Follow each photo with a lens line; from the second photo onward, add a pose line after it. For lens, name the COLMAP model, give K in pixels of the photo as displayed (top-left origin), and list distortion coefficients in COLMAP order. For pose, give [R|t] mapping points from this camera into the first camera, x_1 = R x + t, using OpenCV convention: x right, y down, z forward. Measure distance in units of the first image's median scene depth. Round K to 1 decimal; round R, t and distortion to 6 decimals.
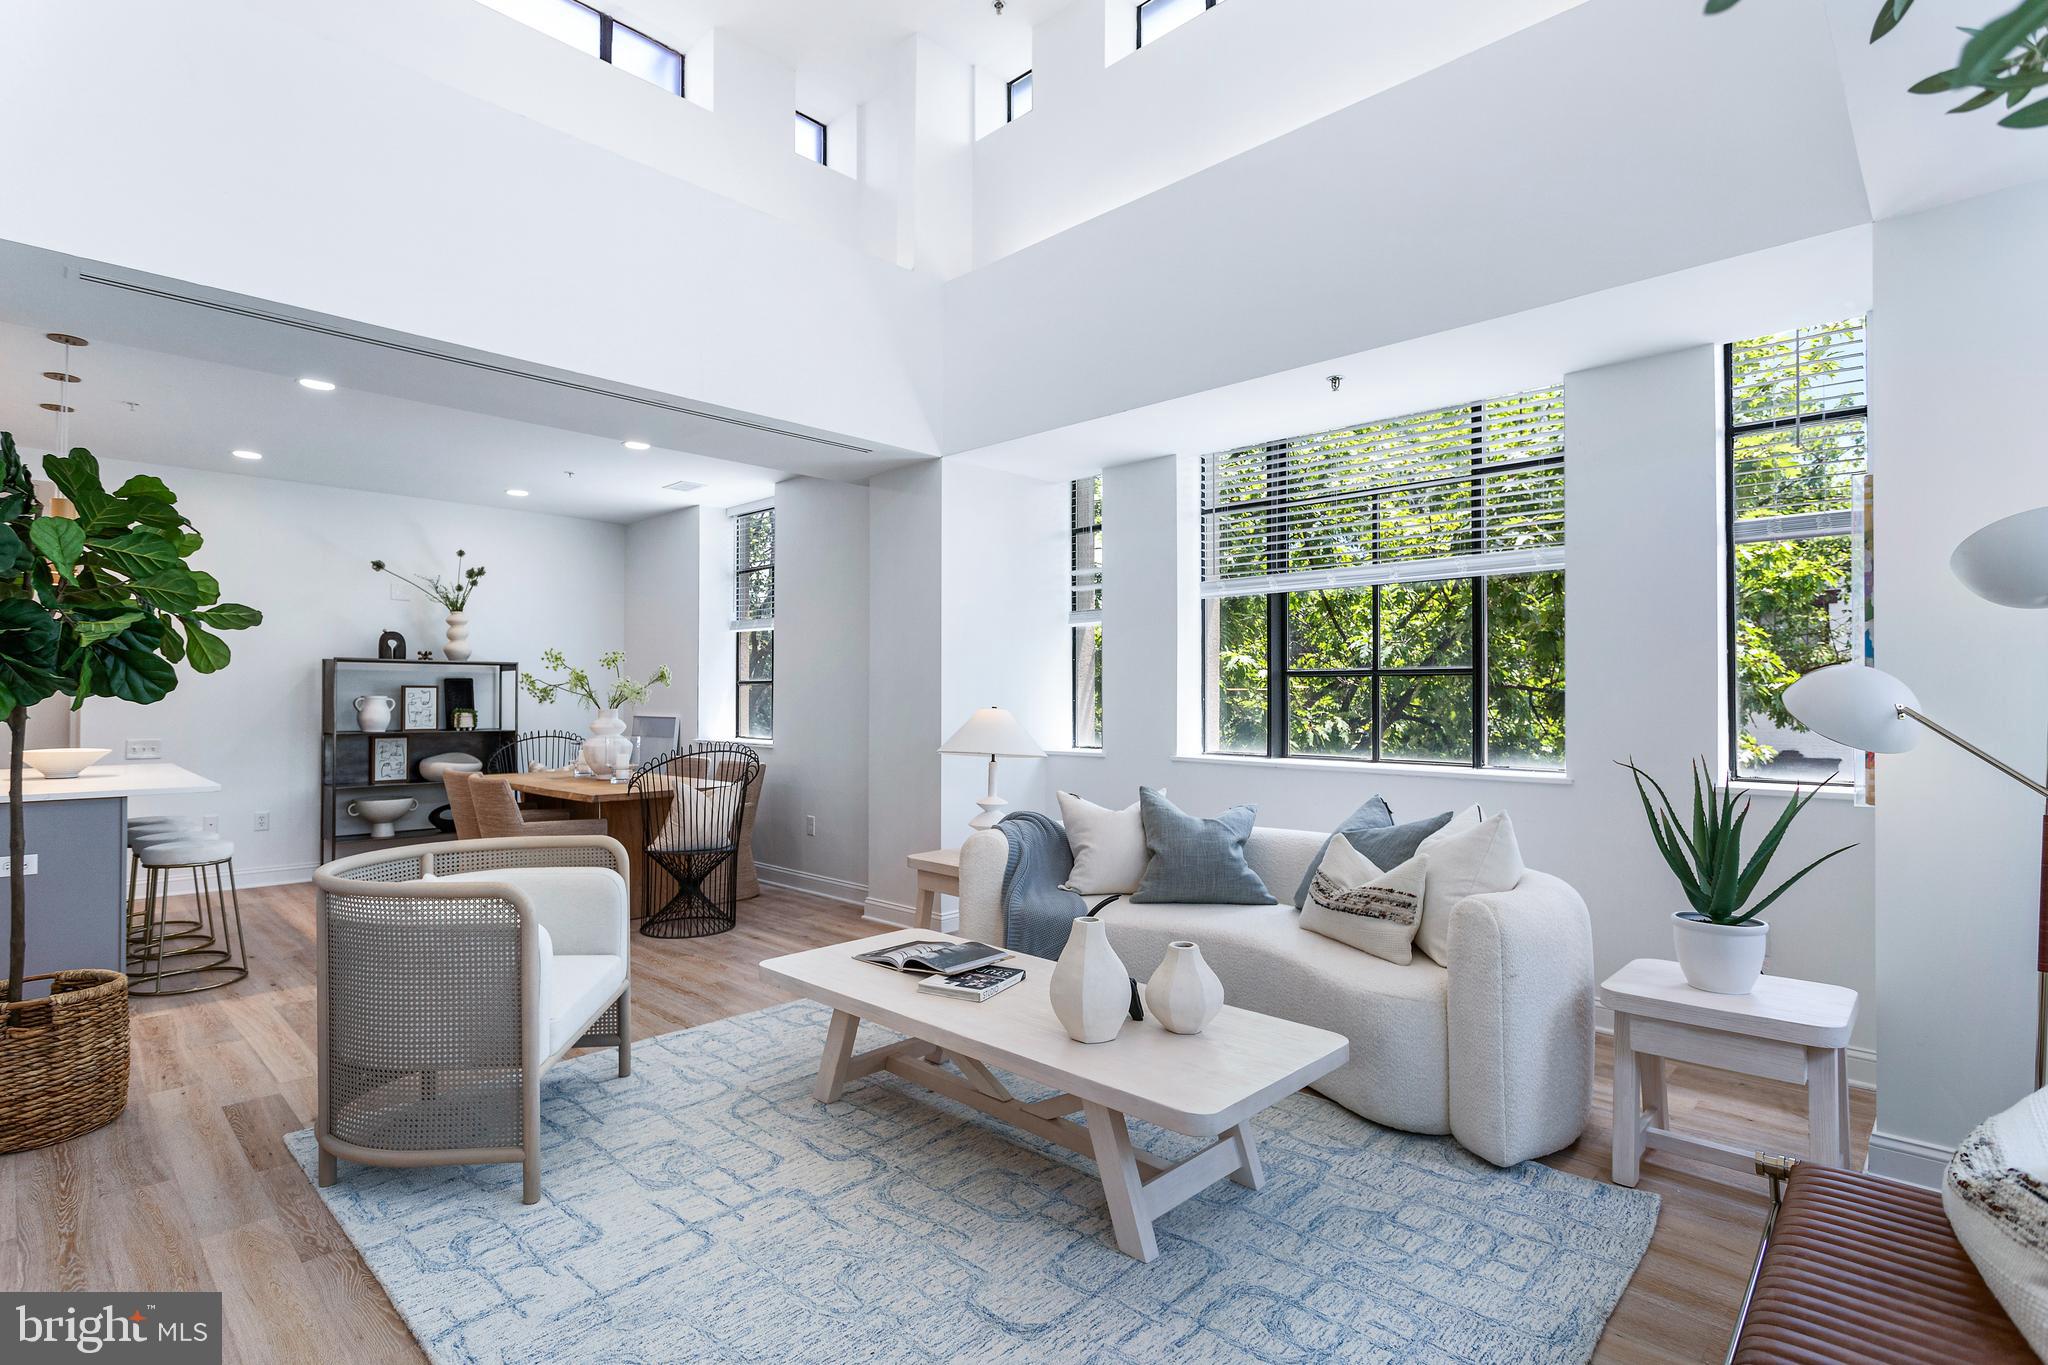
lens RADIAL K [[964.6, 0, 1010.9], [0, 964.6, 690.6], [0, 0, 1]] dist [-0.003400, 0.002371]
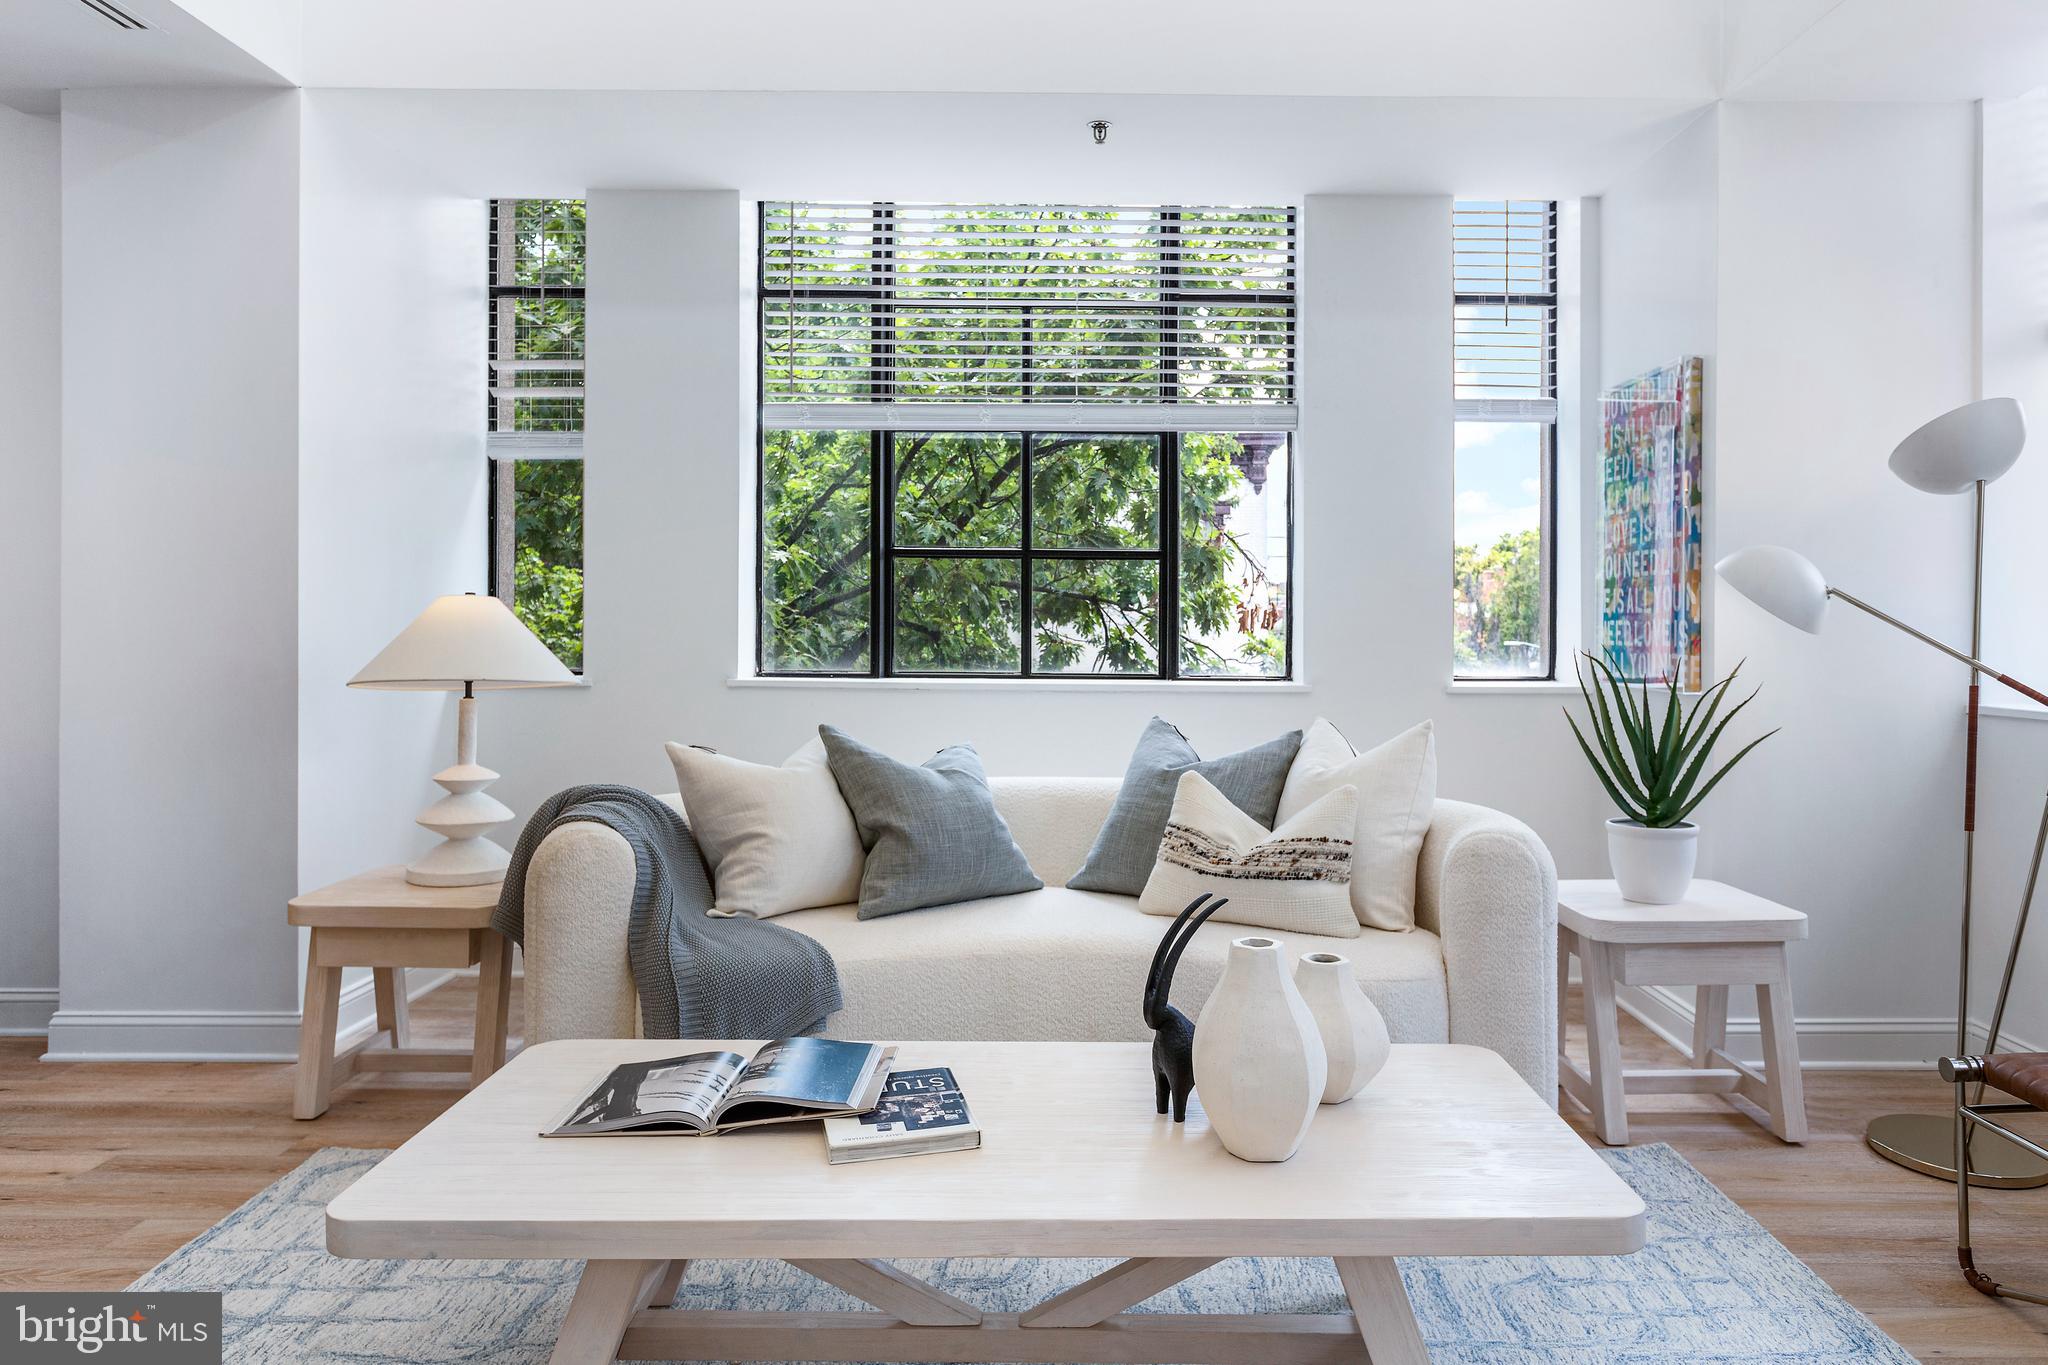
lens RADIAL K [[1291.7, 0, 1061.4], [0, 1291.7, 623.2], [0, 0, 1]] dist [-0.006966, 0.000936]
pose [[0.719473, -0.000446, 0.694520, -0.184291], [-0.009458, 0.999901, 0.010440, 0.015346], [-0.694456, -0.014080, 0.719398, 0.189114]]
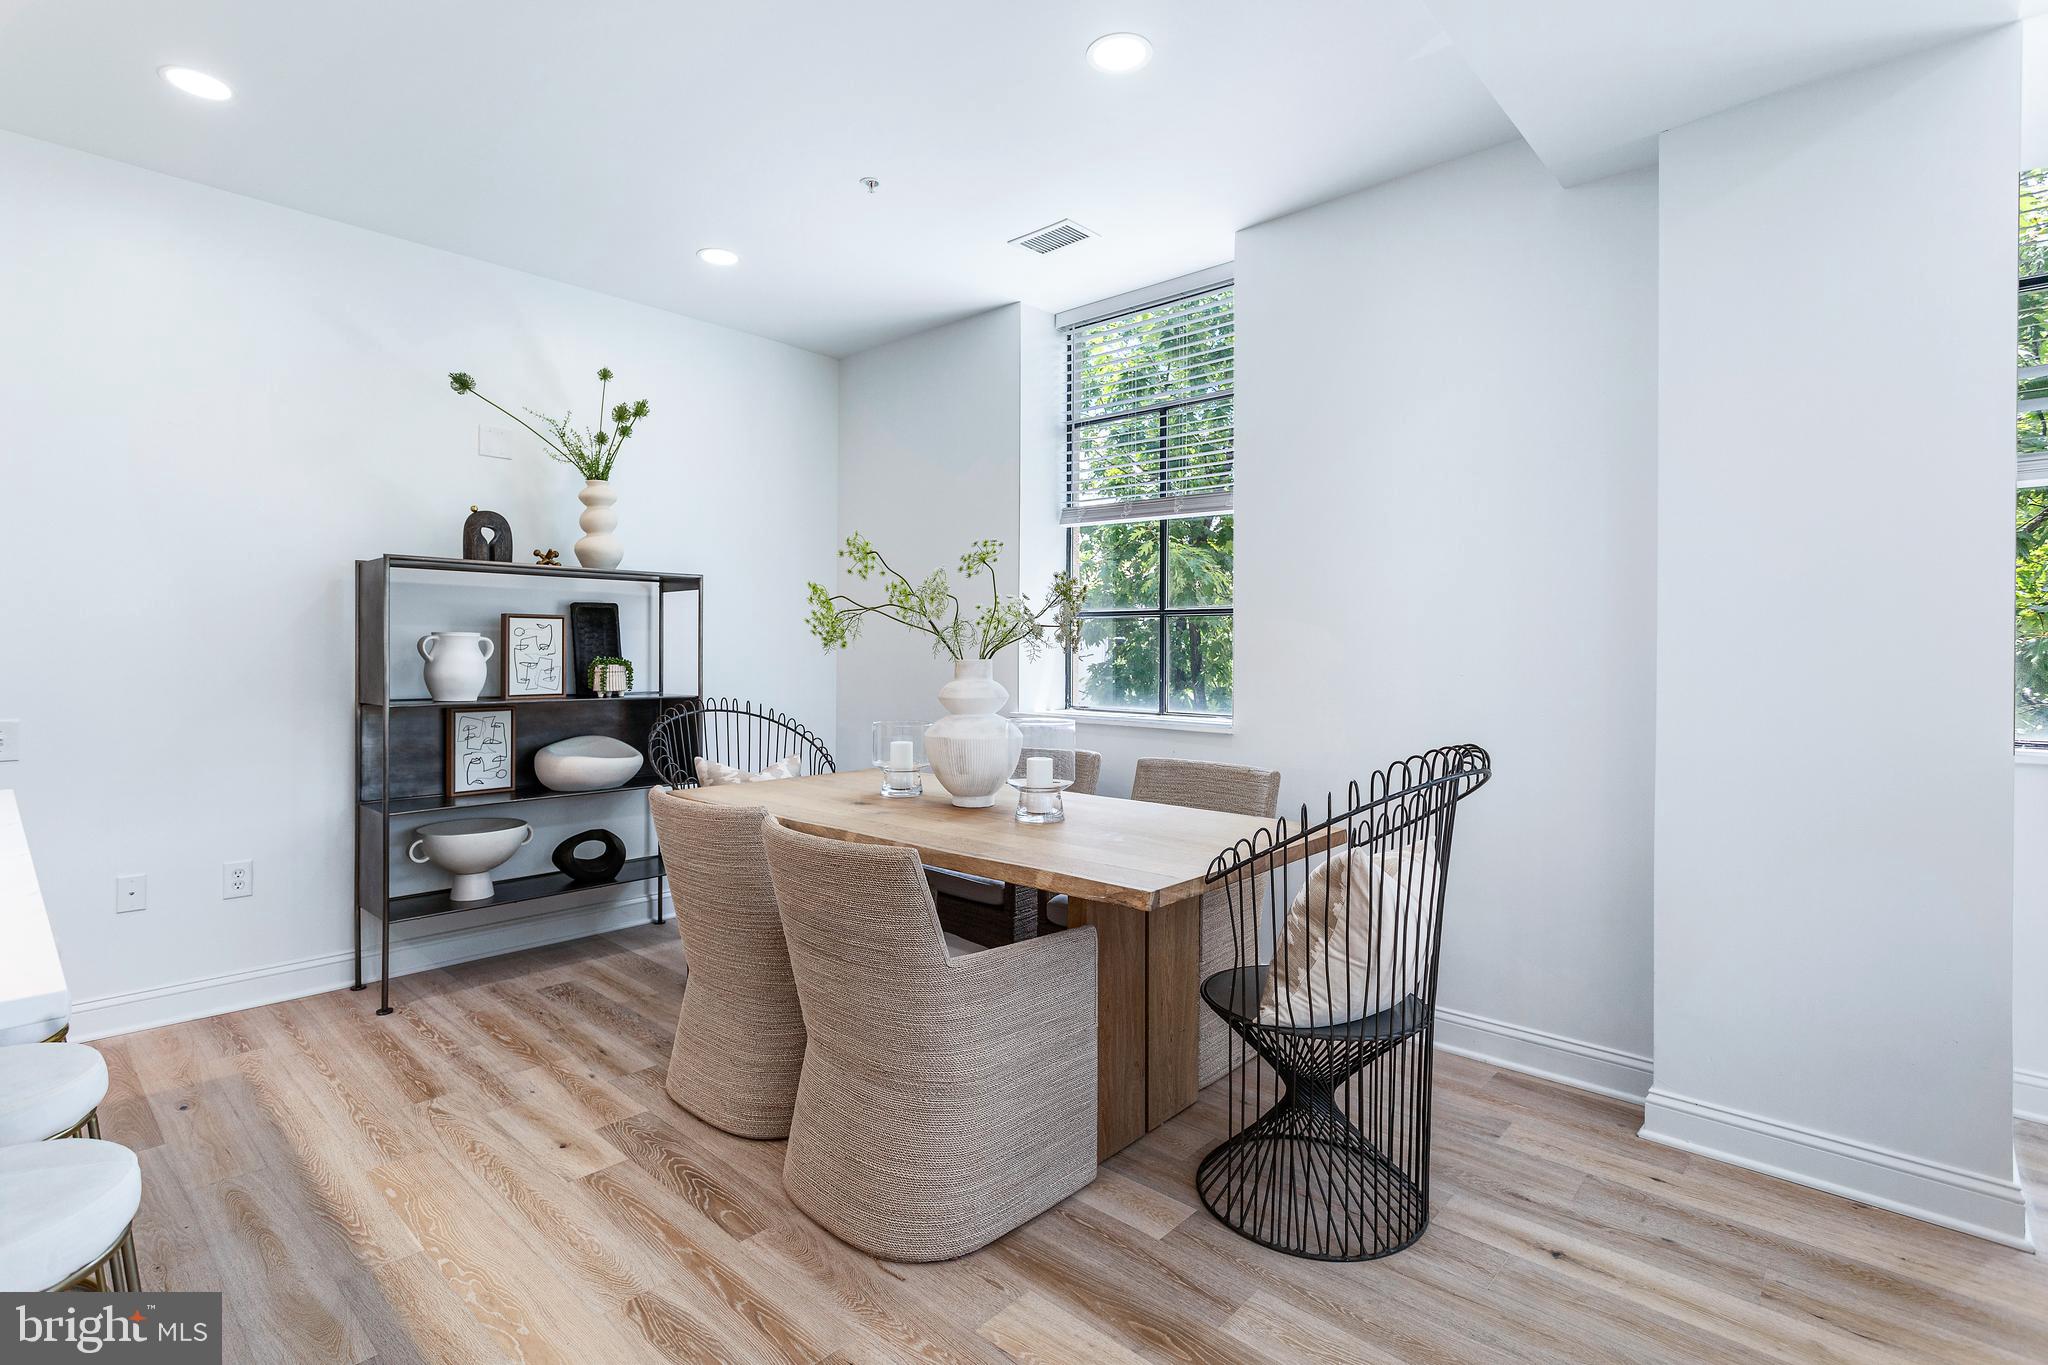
lens RADIAL K [[964.6, 0, 1031.2], [0, 964.6, 655.0], [0, 0, 1]] dist [-0.003400, 0.002371]
pose [[0.999463, 0.002834, 0.032650, -0.361181], [-0.003334, 0.999878, 0.015283, 0.008622], [-0.032602, -0.015384, 0.999350, 0.460678]]
